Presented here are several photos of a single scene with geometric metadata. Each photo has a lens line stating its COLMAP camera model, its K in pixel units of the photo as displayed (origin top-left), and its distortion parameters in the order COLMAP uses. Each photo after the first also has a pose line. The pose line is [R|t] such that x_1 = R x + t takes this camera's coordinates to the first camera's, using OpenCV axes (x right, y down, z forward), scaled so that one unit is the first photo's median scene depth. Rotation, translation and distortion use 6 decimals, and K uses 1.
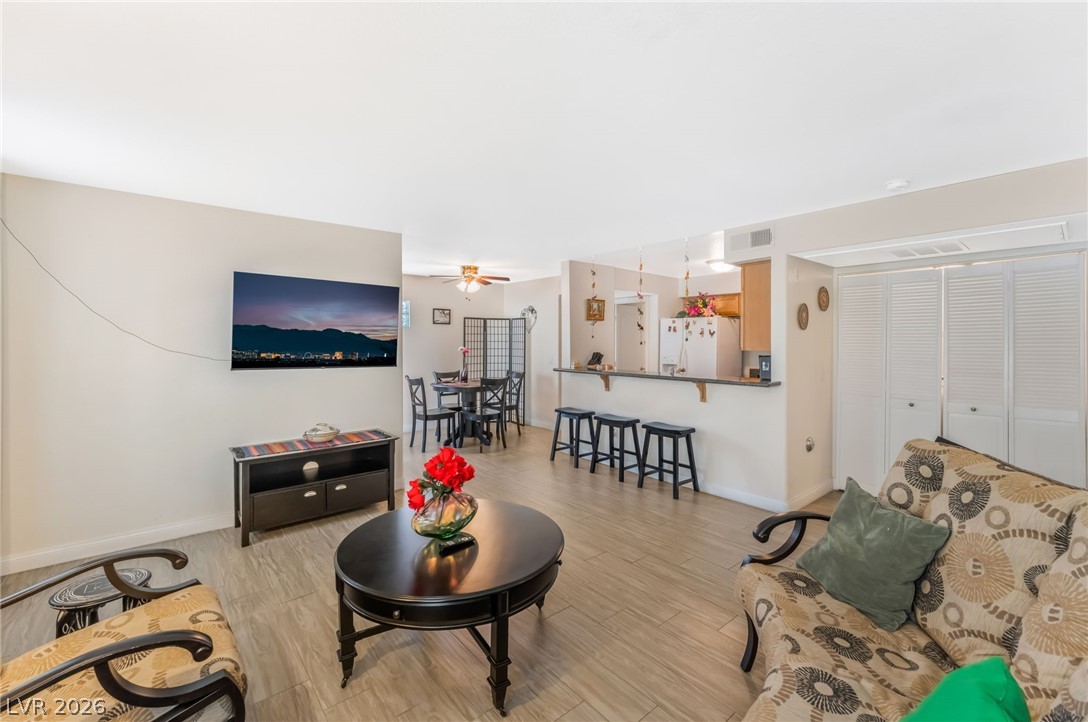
lens RADIAL K [[463.0, 0, 546.6], [0, 463.0, 339.9], [0, 0, 1]] dist [0.001588, 0.000633]
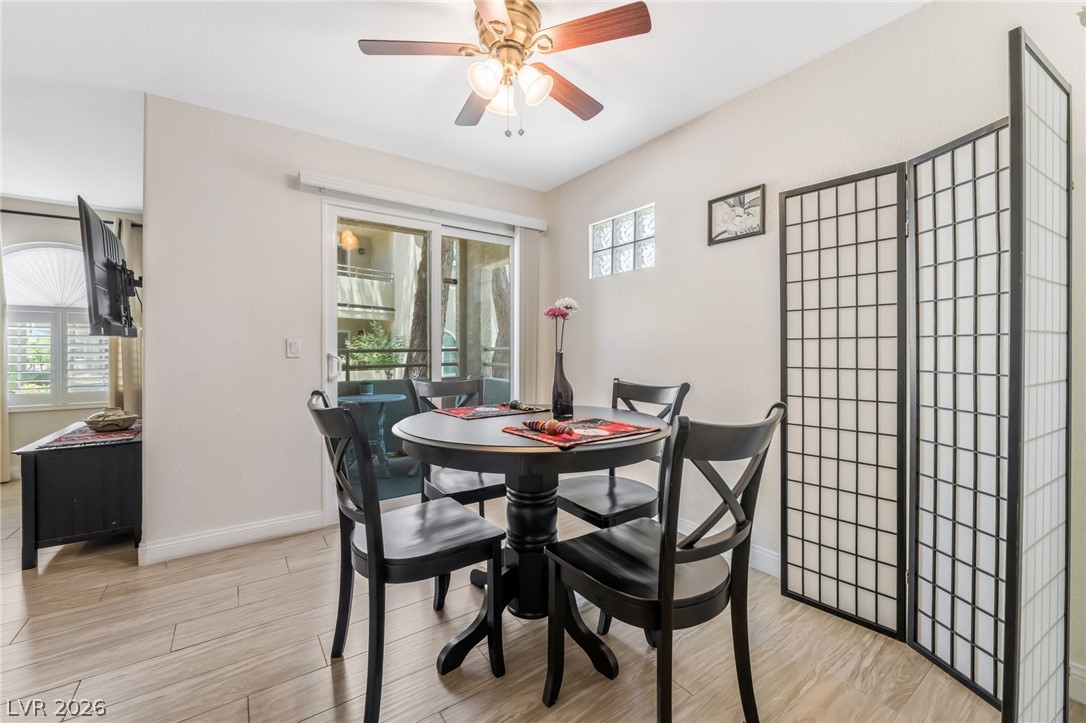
lens RADIAL K [[439.0, 0, 545.3], [0, 439.0, 355.0], [0, 0, 1]] dist [-0.003651, 0.000410]
pose [[-0.082813, 0.014269, -0.996463, 0.113001], [0.007429, 0.999879, 0.013700, 0.051026], [0.996537, -0.006268, -0.082909, 1.102822]]
